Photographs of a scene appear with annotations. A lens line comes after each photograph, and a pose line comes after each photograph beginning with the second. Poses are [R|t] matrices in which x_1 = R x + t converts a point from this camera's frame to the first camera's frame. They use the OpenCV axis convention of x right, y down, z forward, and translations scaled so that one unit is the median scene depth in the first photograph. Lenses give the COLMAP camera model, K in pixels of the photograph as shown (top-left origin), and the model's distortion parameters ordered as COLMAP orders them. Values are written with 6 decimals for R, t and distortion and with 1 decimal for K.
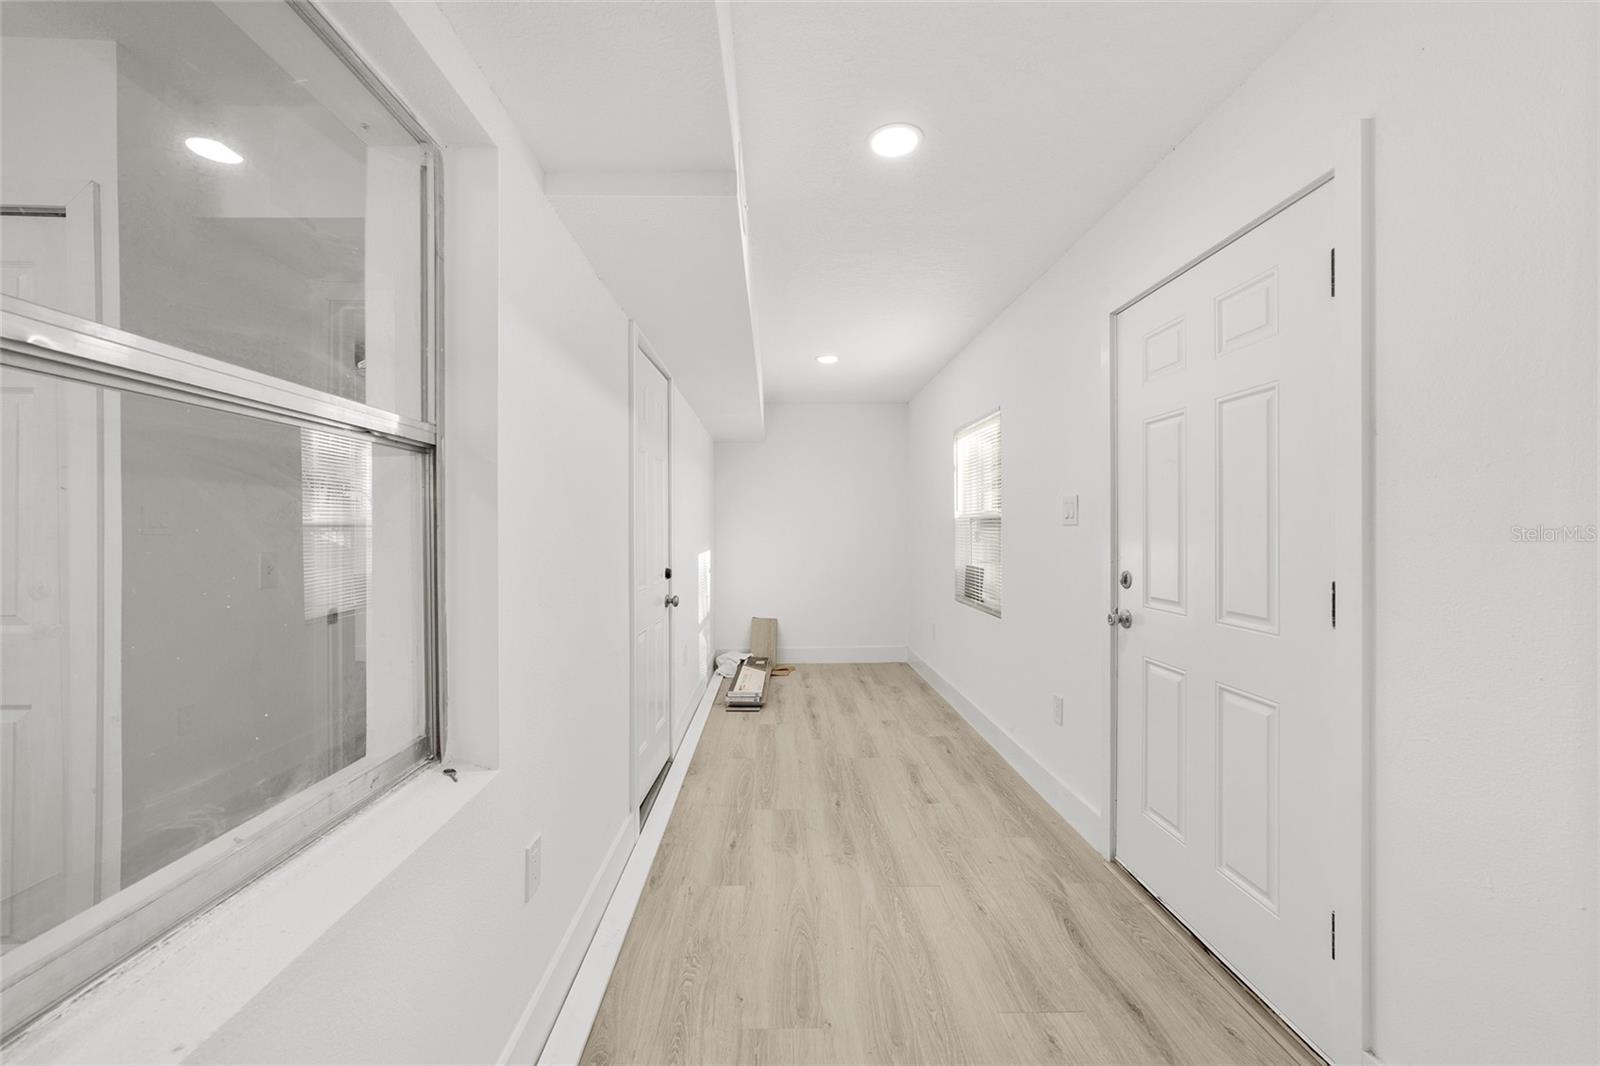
lens RADIAL K [[612.1, 0, 792.2], [0, 612.1, 534.3], [0, 0, 1]] dist [-0.002235, 0.000376]
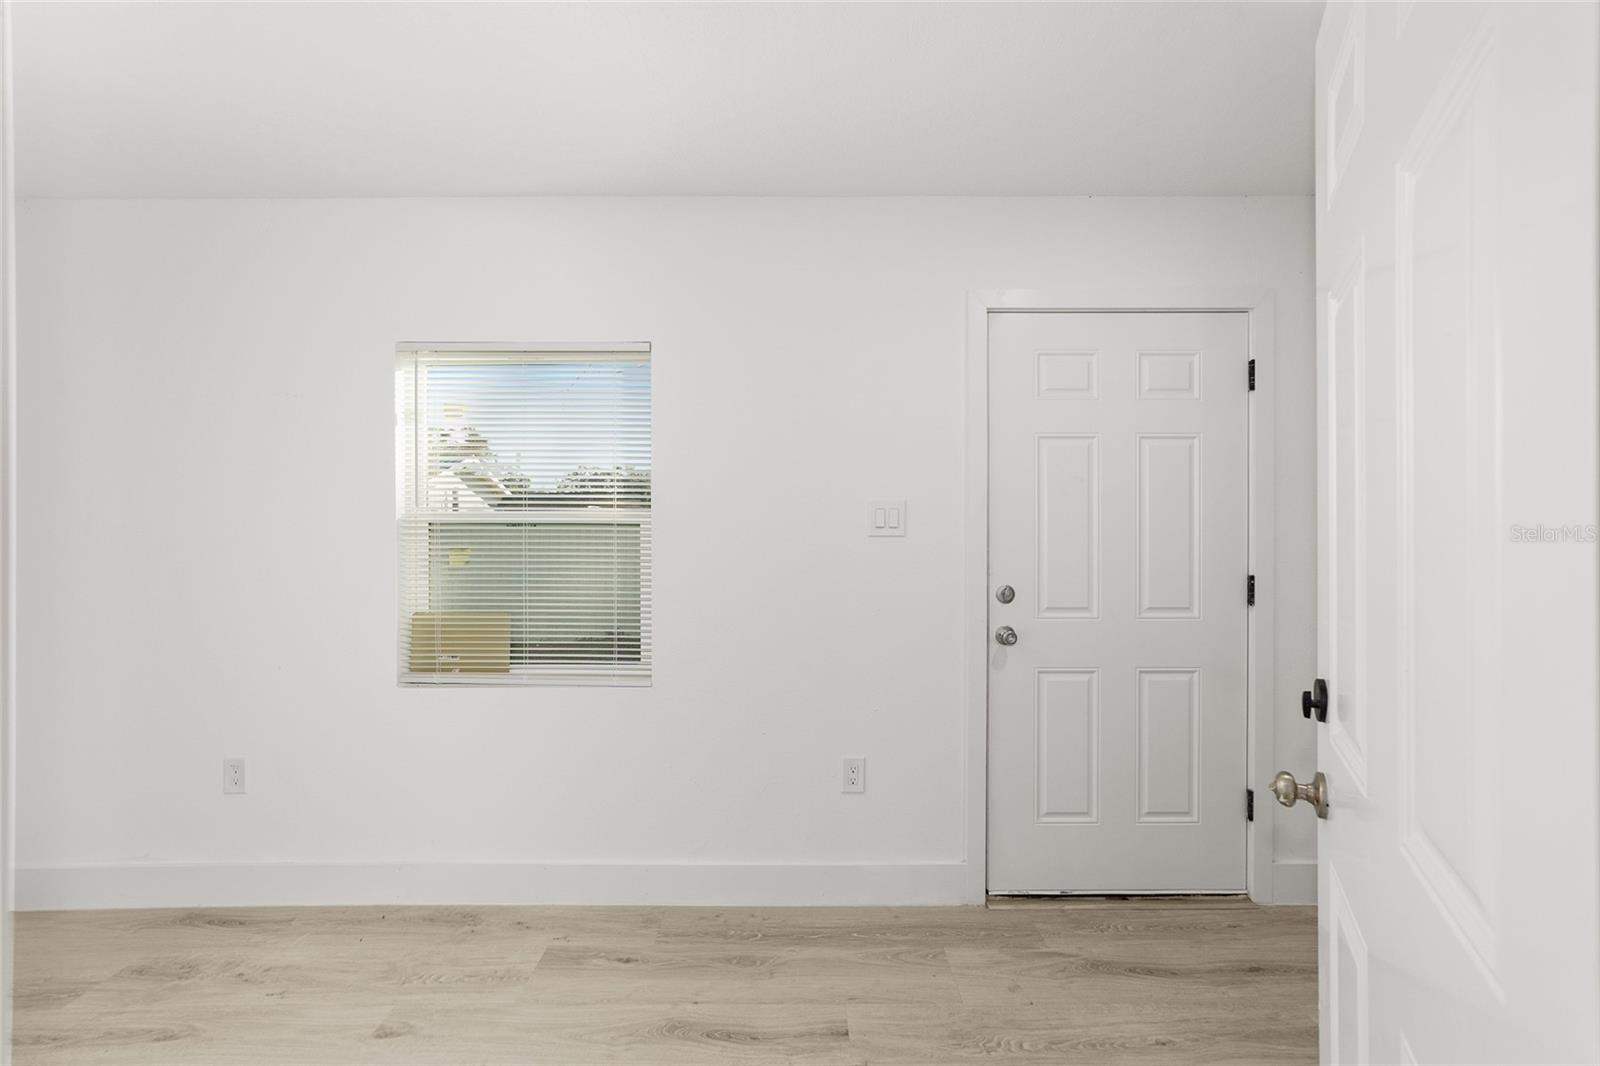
lens RADIAL K [[612.1, 0, 792.2], [0, 612.1, 534.3], [0, 0, 1]] dist [-0.002235, 0.000376]
pose [[0.026554, 0.000640, 0.999647, -0.346573], [0.006643, 0.999978, -0.000817, -0.017332], [-0.999625, 0.006662, 0.026549, 1.071028]]
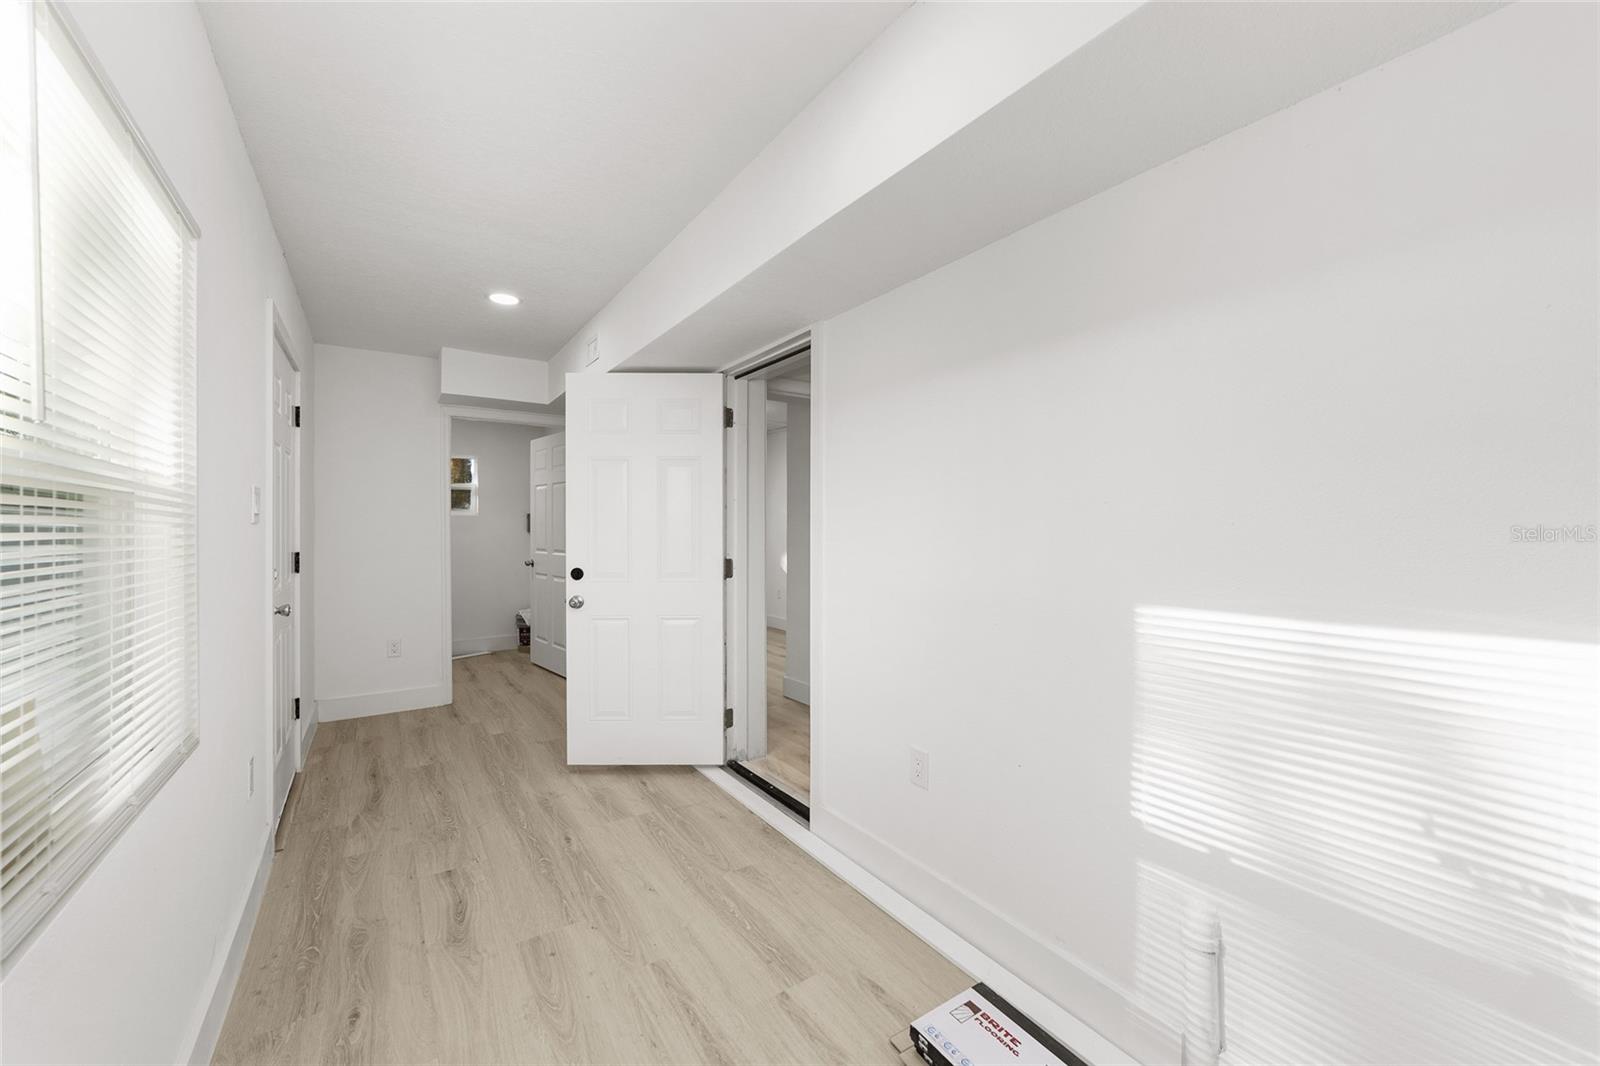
lens RADIAL K [[612.1, 0, 792.2], [0, 612.1, 534.3], [0, 0, 1]] dist [-0.002235, 0.000376]
pose [[-0.840971, 0.001431, -0.541078, 0.290384], [-0.004436, 0.999945, 0.009540, -0.012490], [0.541062, 0.010423, -0.840918, 1.985096]]
